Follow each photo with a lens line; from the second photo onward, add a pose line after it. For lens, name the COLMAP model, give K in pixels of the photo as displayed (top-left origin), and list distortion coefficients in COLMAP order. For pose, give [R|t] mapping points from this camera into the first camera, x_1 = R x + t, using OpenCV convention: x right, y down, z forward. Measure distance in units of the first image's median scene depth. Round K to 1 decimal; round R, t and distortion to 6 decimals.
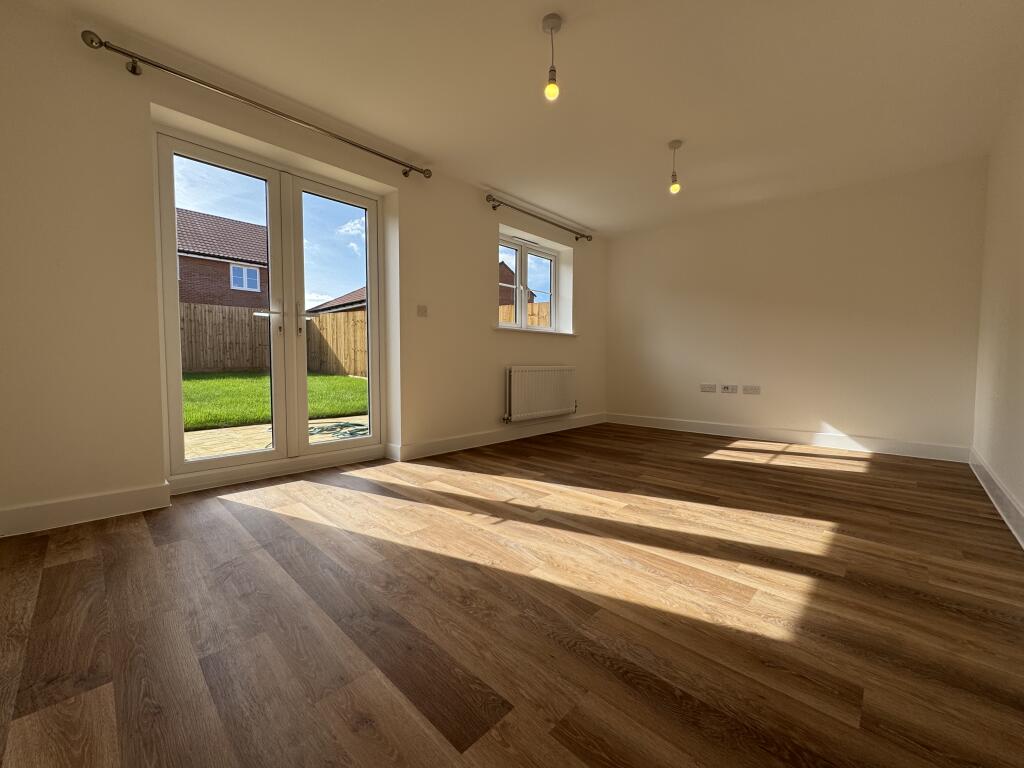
lens RADIAL K [[409.5, 0, 512.0], [0, 409.5, 384.0], [0, 0, 1]] dist [-0.000214, 0.000030]
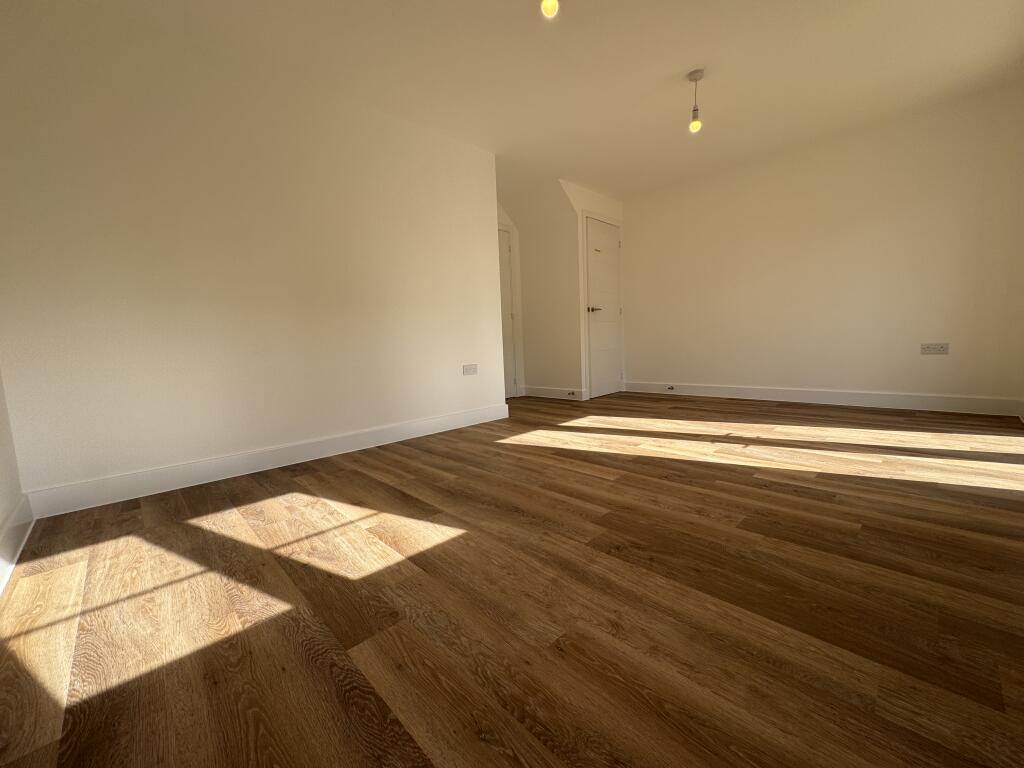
lens RADIAL K [[409.5, 0, 512.0], [0, 409.5, 384.0], [0, 0, 1]] dist [-0.000214, 0.000030]
pose [[-0.998630, 0.035148, 0.038768, 0.553172], [0.040806, 0.986845, 0.156435, -0.076313], [-0.032760, 0.157803, -0.986927, 2.010148]]
